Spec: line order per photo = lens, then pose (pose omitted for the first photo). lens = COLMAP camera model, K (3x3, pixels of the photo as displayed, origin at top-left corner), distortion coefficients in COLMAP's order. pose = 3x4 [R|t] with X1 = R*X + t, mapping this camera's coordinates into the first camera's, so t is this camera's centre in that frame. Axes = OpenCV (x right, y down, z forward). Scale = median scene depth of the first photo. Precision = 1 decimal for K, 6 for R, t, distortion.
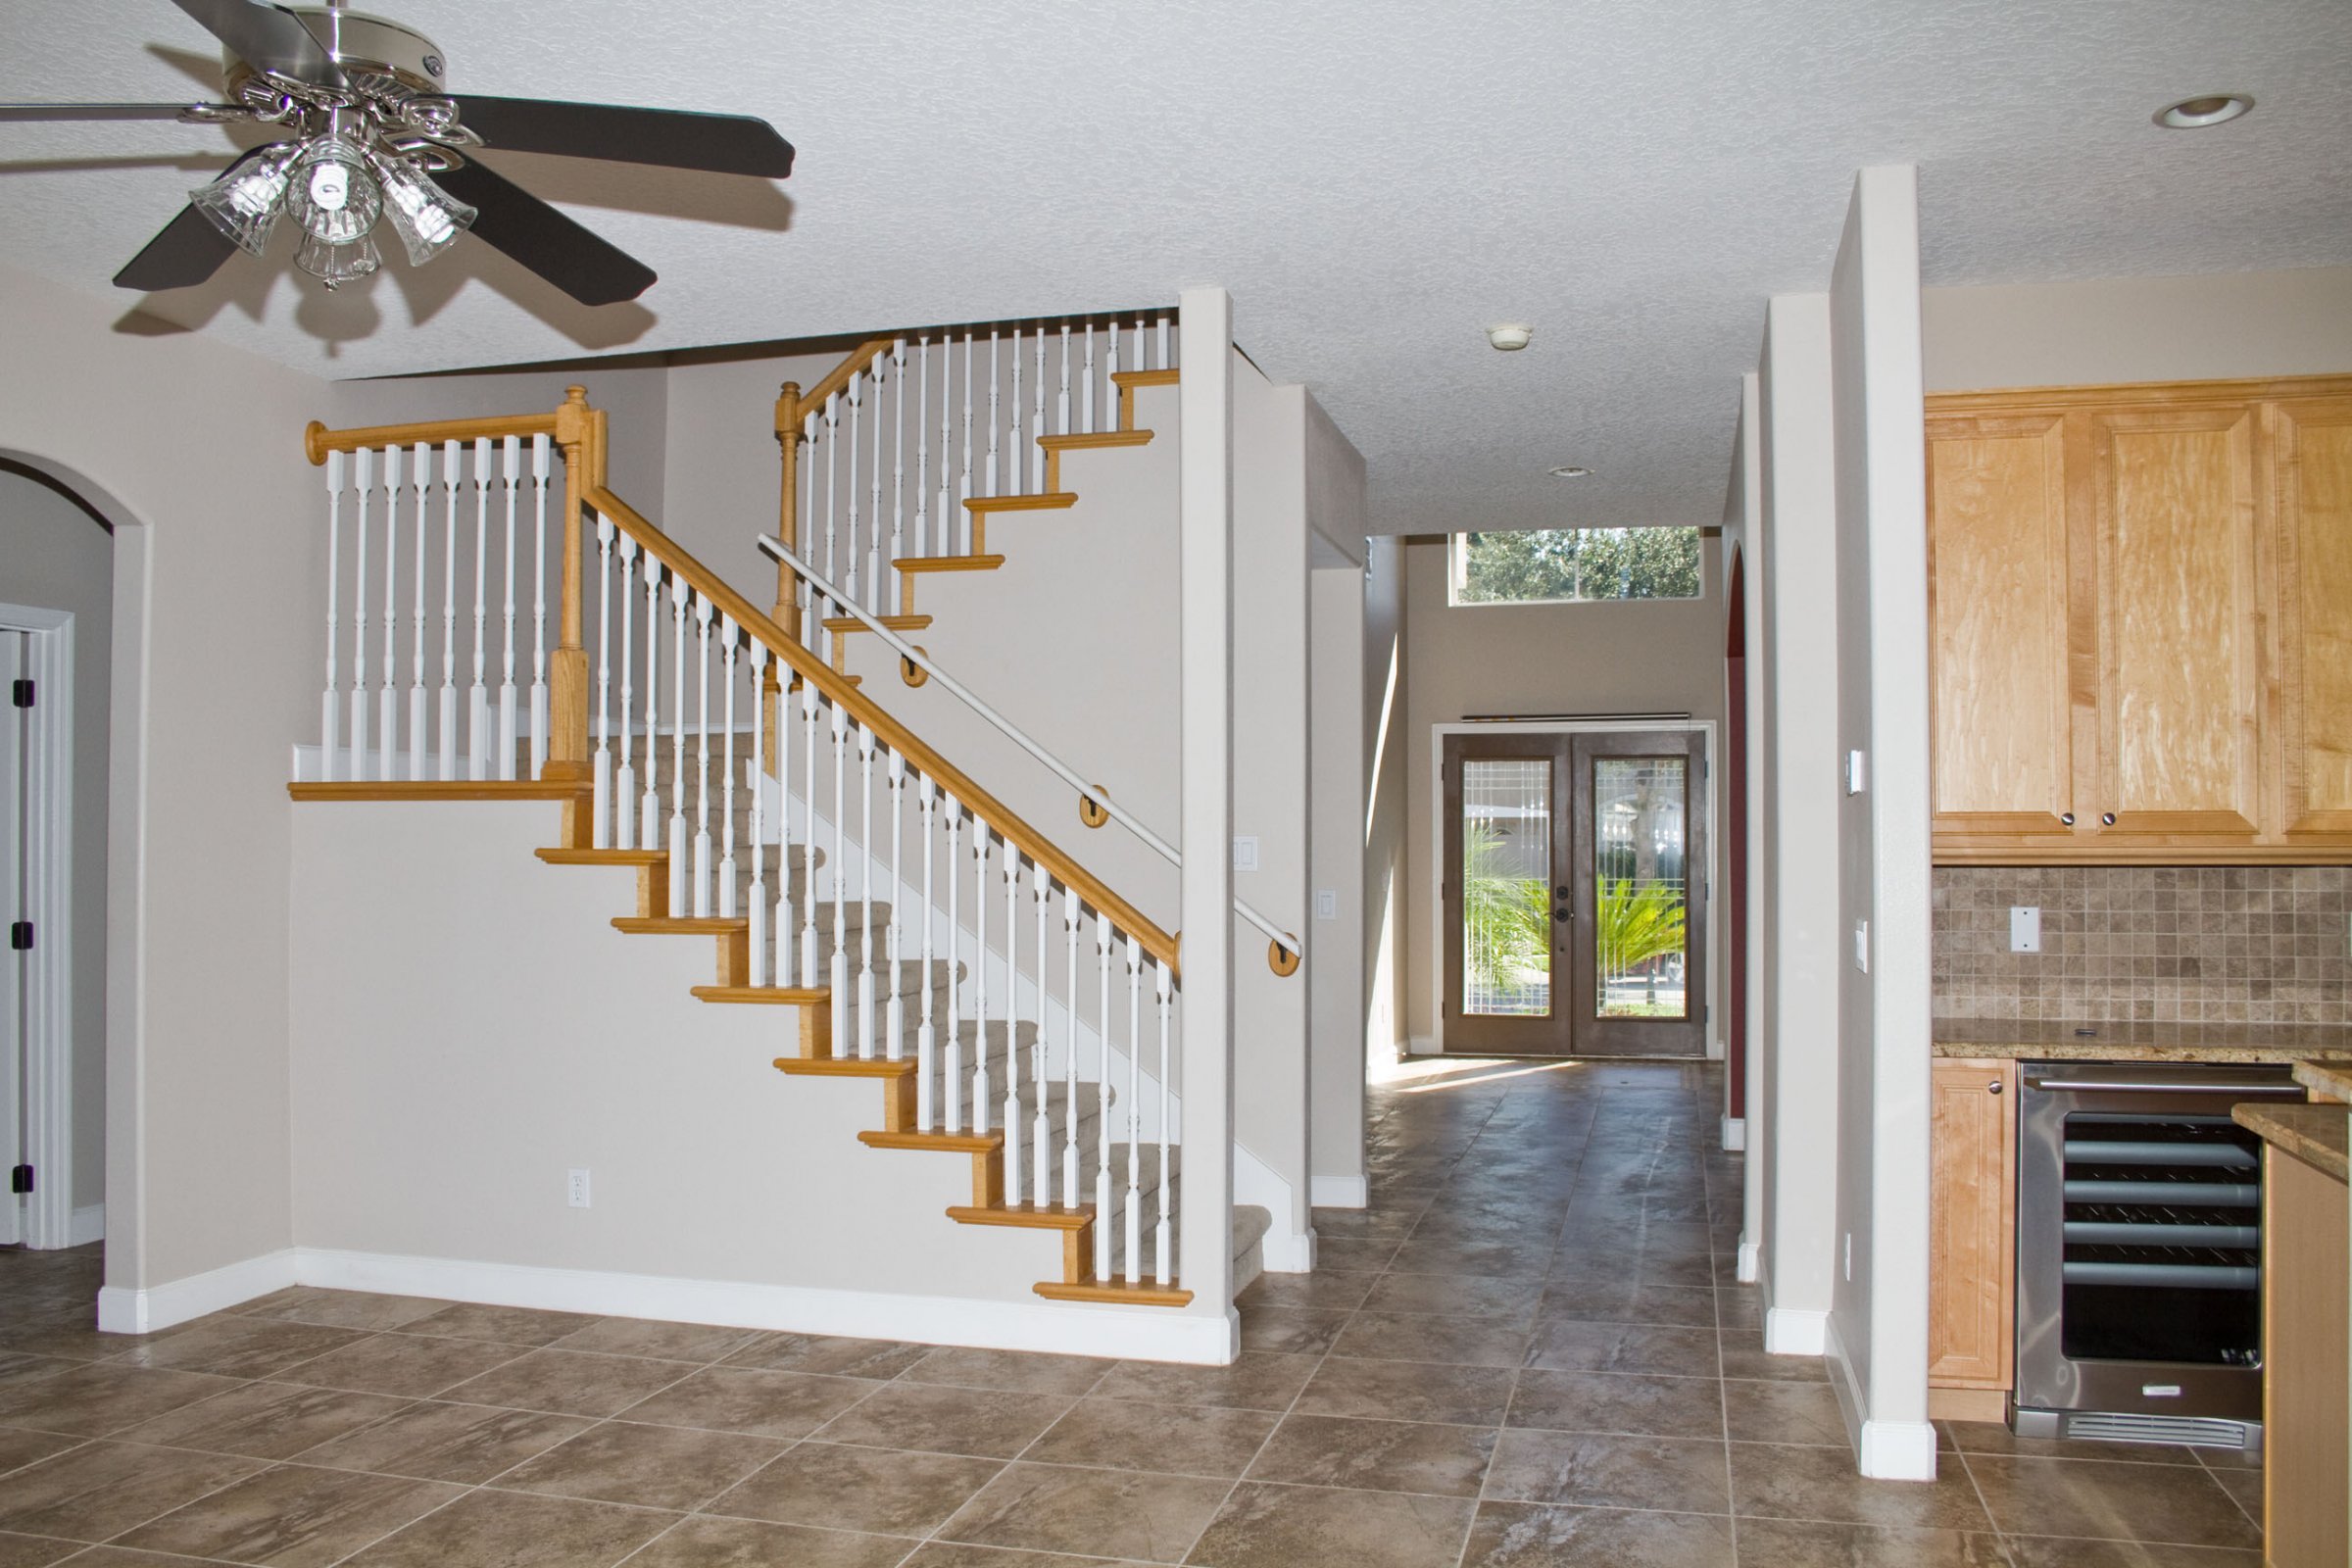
lens RADIAL K [[1912.3, 0, 1176.0], [0, 1912.3, 784.0], [0, 0, 1]] dist [-0.148642, 0.116682]
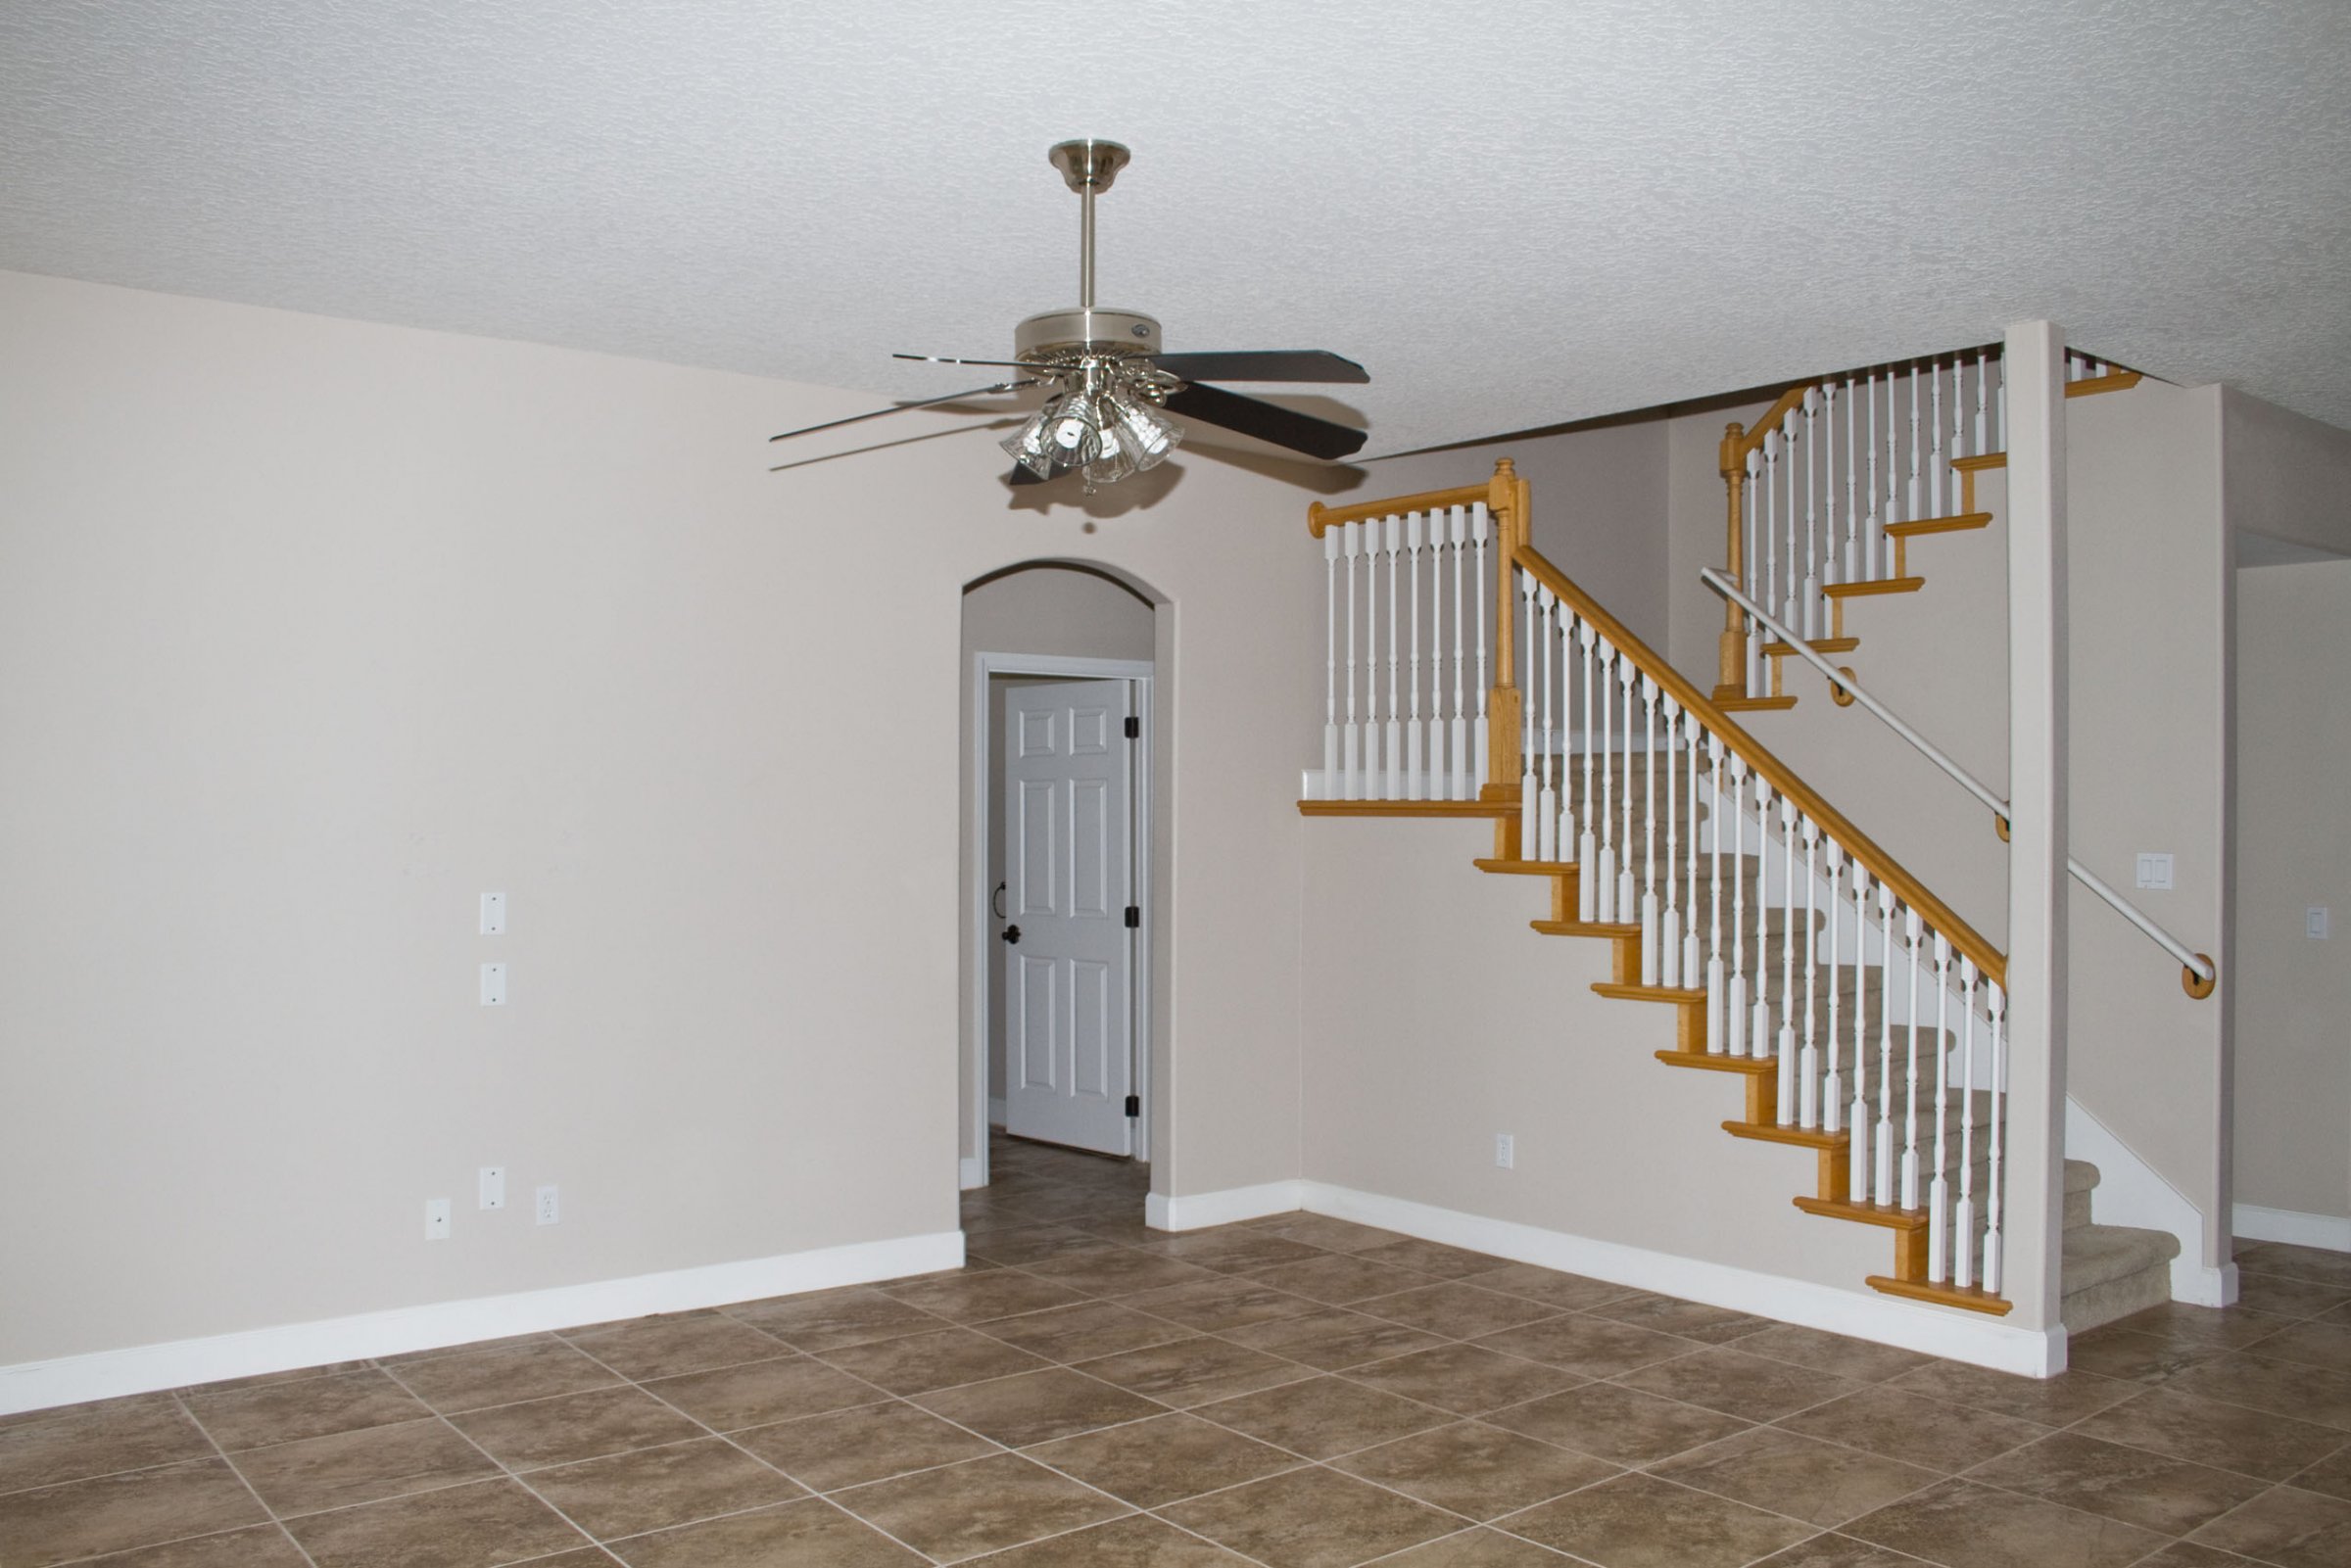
lens RADIAL K [[1911.3, 0, 1175.5], [0, 1911.3, 784.0], [0, 0, 1]] dist [-0.148642, 0.116682]
pose [[0.810622, -0.003696, -0.585558, 0.225699], [0.010975, 0.999900, 0.008881, -0.027767], [0.585467, -0.013626, 0.810581, -0.078056]]
